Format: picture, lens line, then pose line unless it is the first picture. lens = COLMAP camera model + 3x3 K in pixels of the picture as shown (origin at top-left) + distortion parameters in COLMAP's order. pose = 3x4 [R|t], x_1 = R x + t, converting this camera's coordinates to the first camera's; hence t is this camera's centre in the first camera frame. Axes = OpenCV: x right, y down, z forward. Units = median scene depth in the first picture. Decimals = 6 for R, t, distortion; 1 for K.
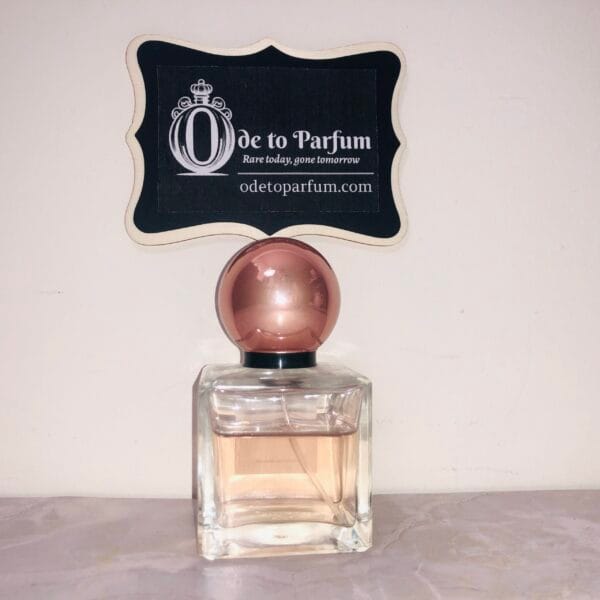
lens RADIAL K [[651.8, 0, 300.0], [0, 651.8, 300.0], [0, 0, 1]] dist [0.009918, -0.020151]
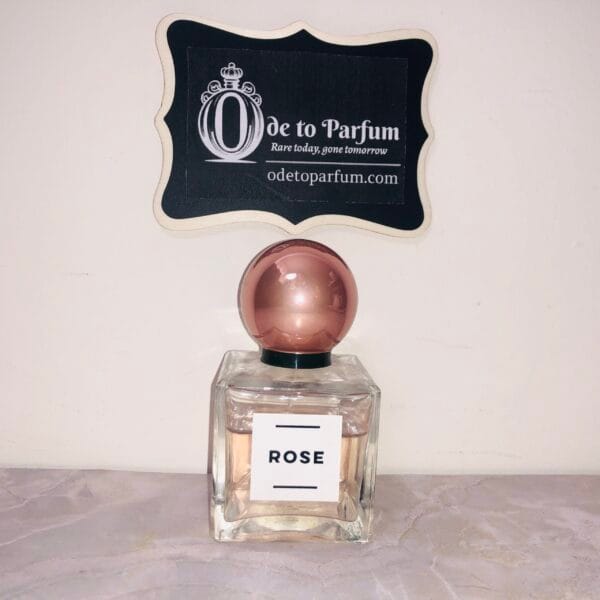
lens RADIAL K [[651.8, 0, 300.0], [0, 651.8, 300.0], [0, 0, 1]] dist [0.009918, -0.020151]
pose [[0.999272, 0.035144, 0.014855, -0.050059], [-0.036573, 0.993204, 0.110492, -0.094554], [-0.010871, -0.110955, 0.993766, -0.021614]]
